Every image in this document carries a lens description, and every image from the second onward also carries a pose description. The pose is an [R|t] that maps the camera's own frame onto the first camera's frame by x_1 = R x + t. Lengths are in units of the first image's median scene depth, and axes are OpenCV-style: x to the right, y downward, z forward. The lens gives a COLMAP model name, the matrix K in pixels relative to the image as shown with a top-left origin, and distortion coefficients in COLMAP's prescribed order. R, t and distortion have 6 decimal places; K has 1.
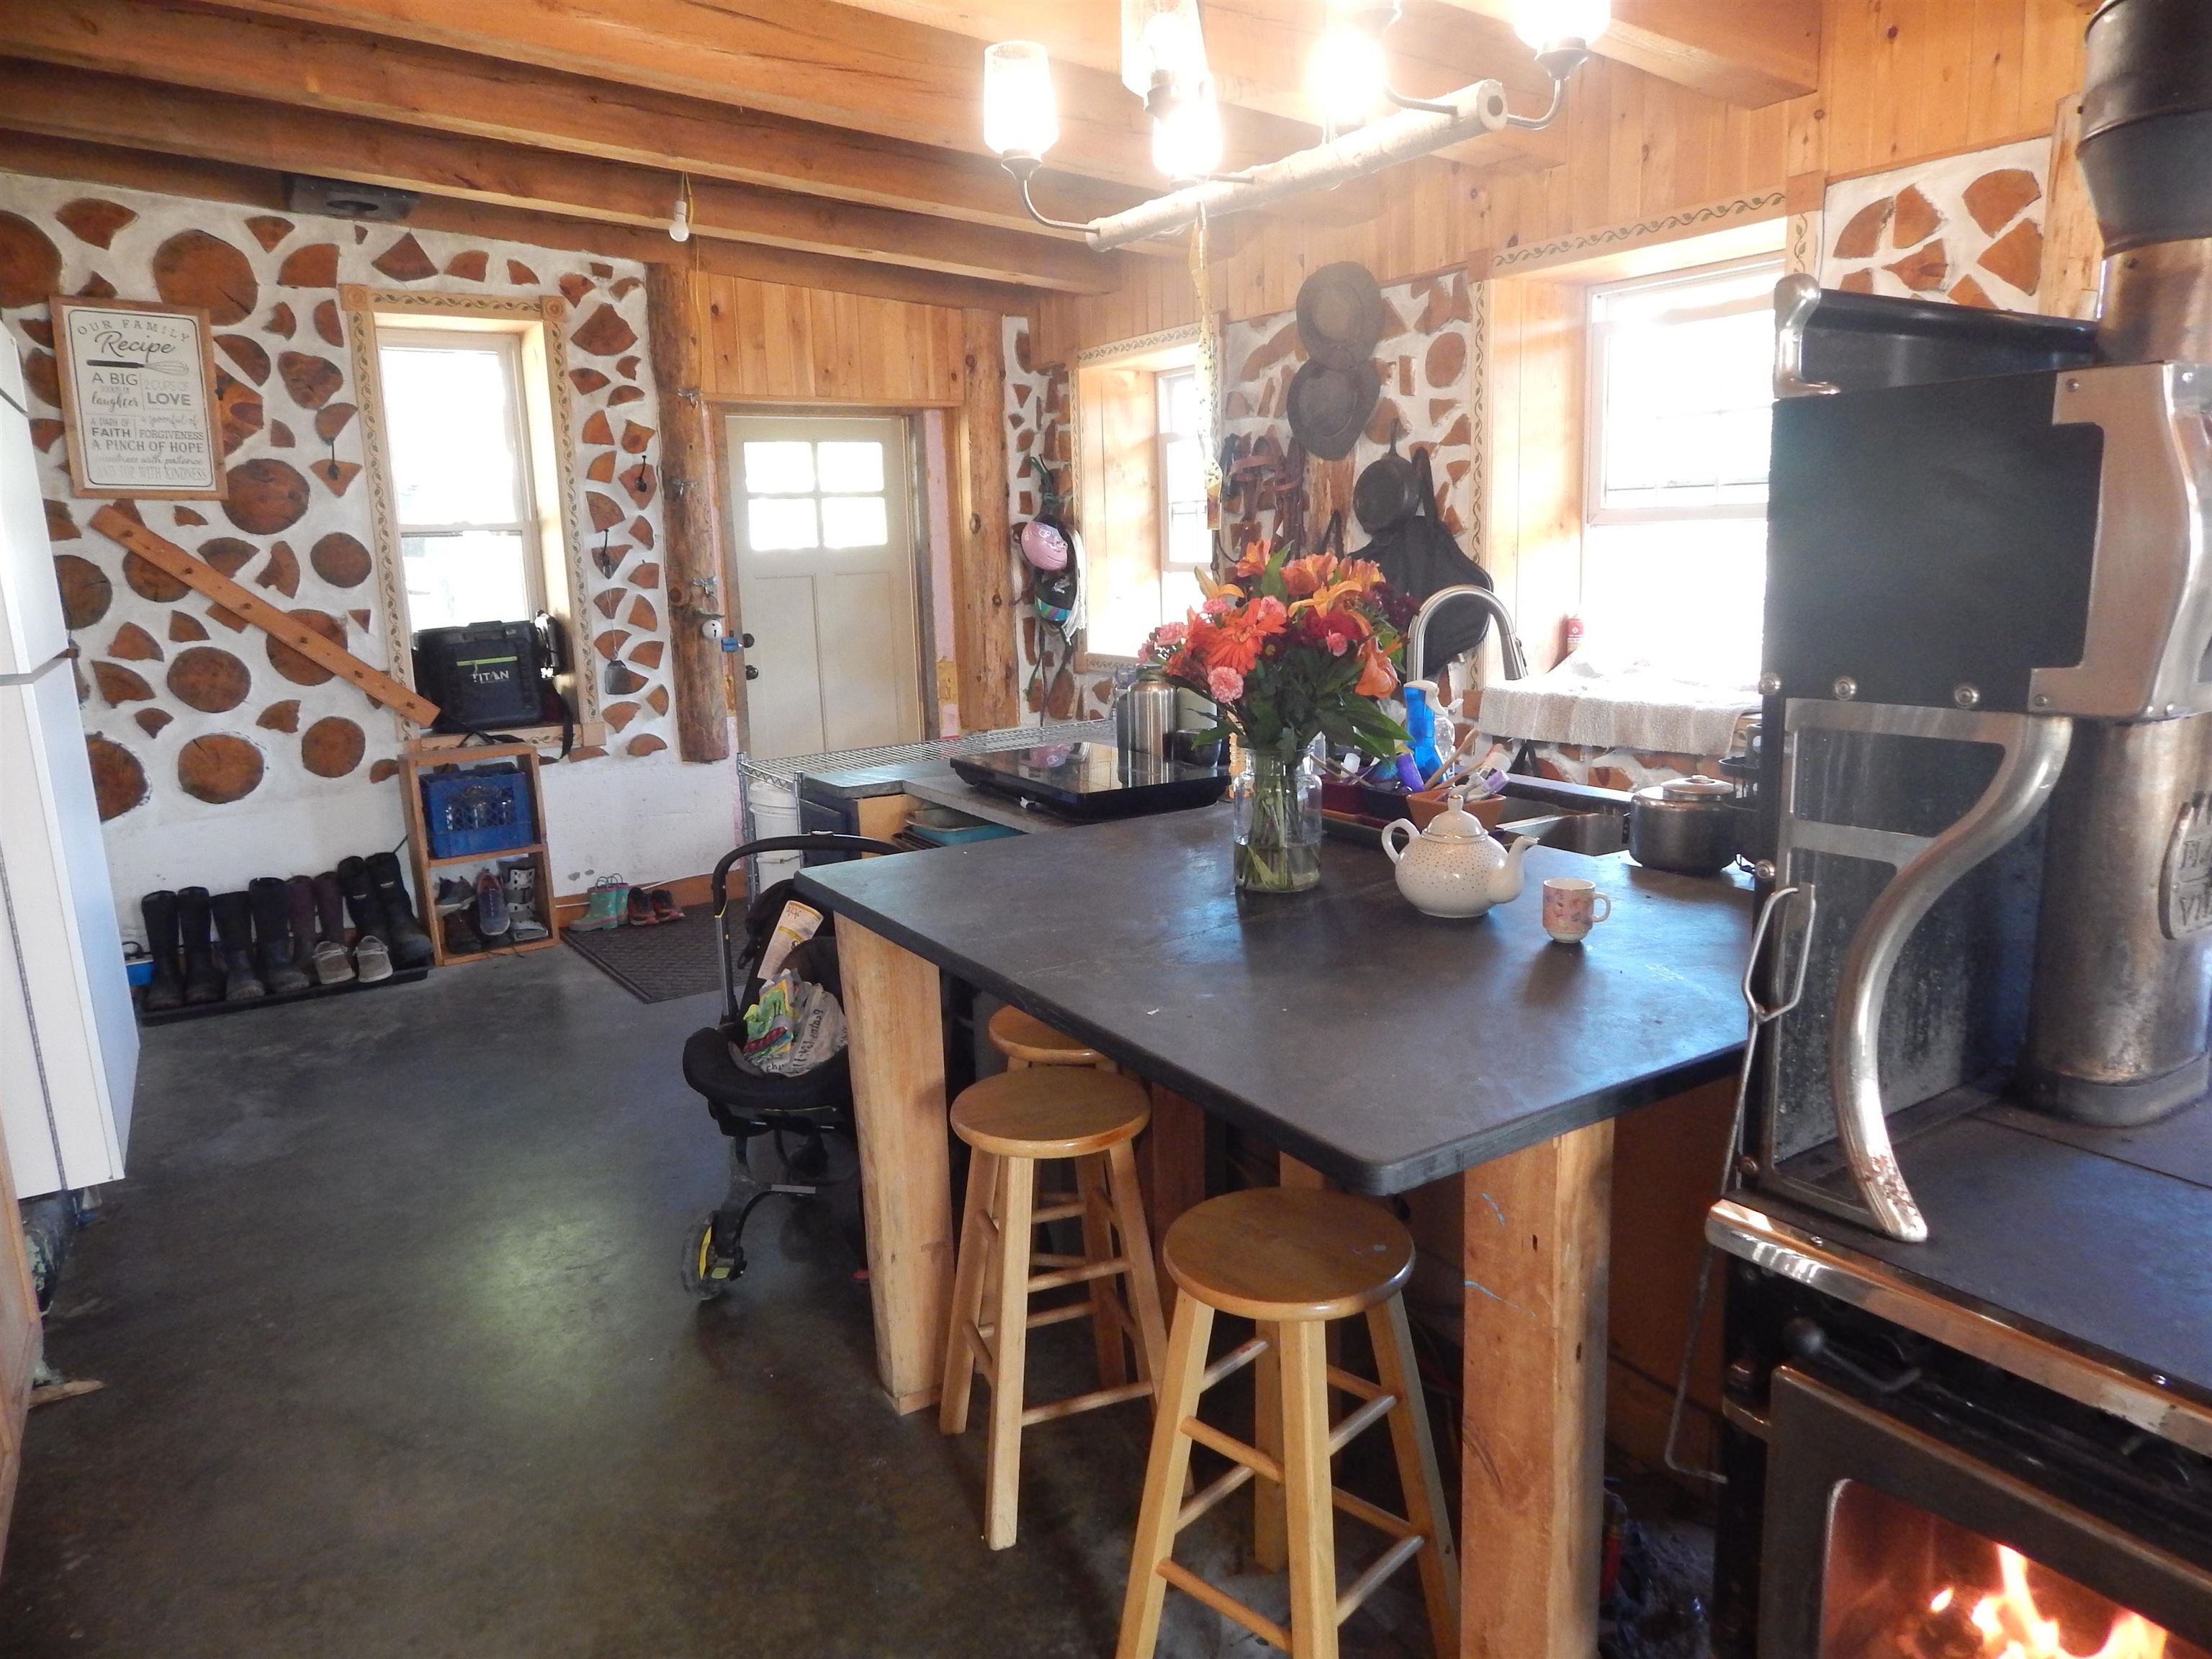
lens RADIAL K [[1449.2, 0, 1115.5], [0, 1449.2, 819.4], [0, 0, 1]] dist [0.002775, -0.008913]
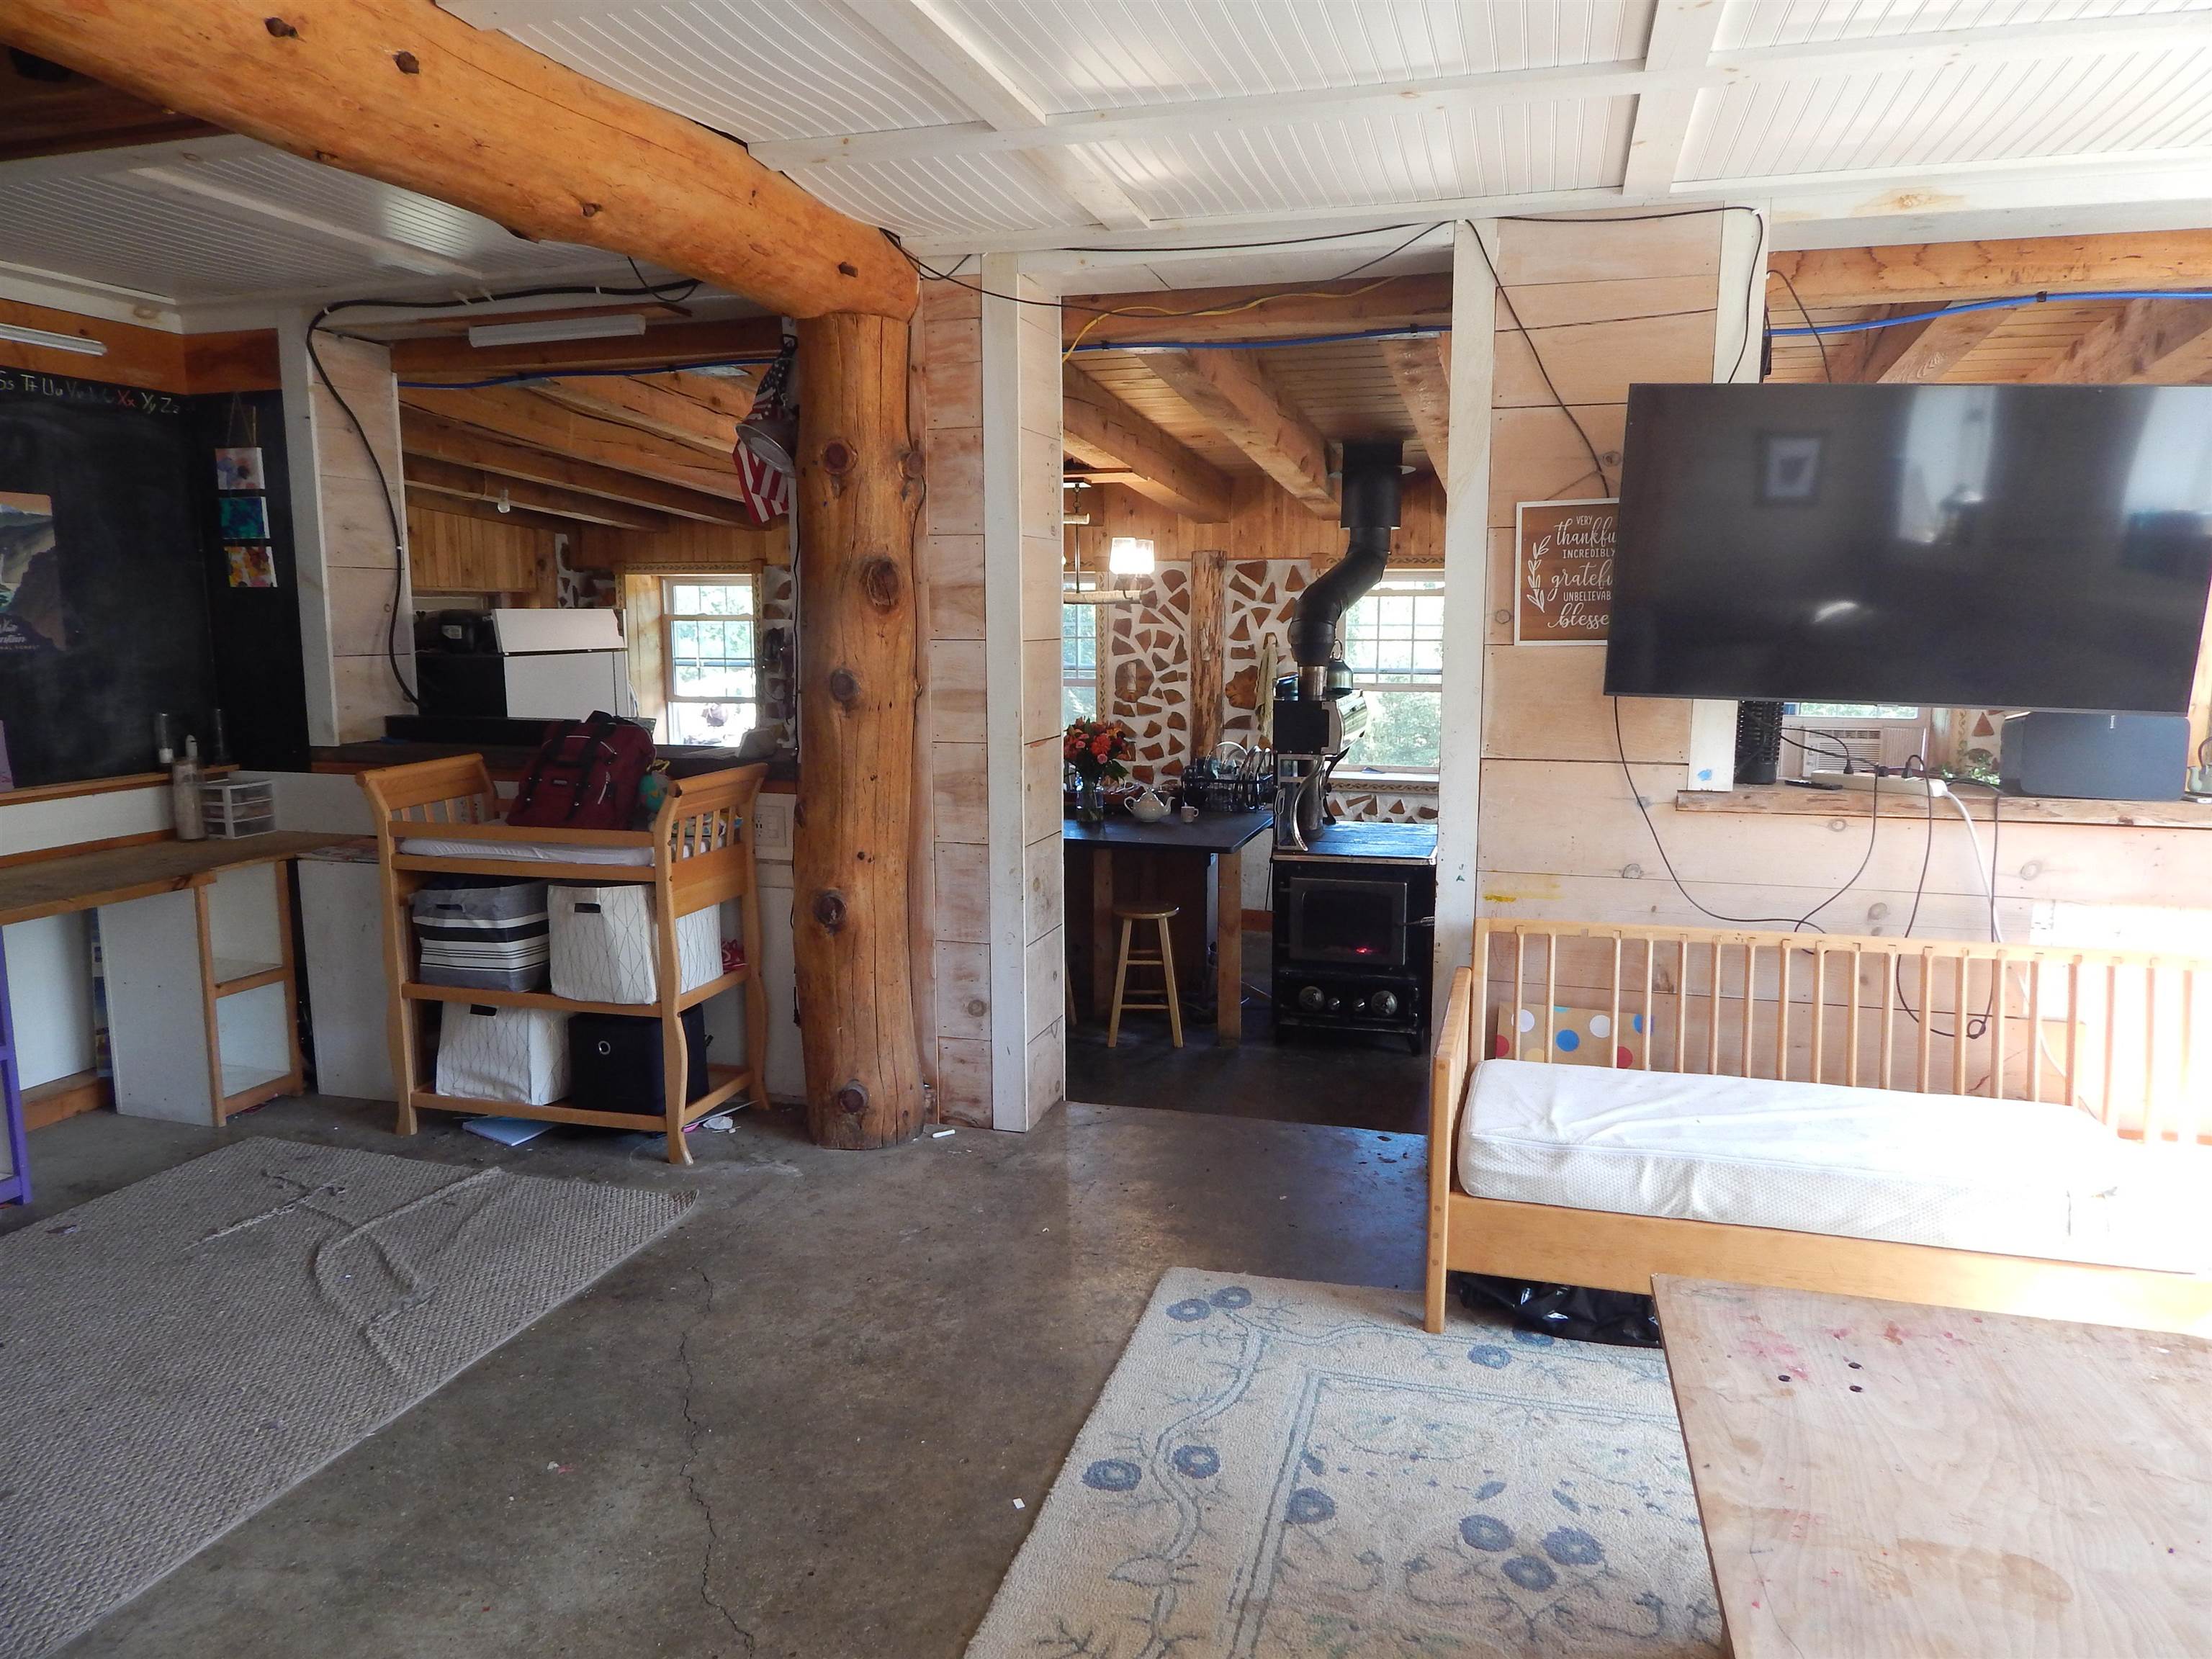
lens RADIAL K [[1449.2, 0, 1108.5], [0, 1449.2, 821.9], [0, 0, 1]] dist [0.002775, -0.008913]
pose [[0.757616, -0.064846, 0.649471, -0.878640], [0.102783, 0.994490, -0.020604, 0.053124], [-0.644556, 0.082365, 0.760107, -0.663859]]
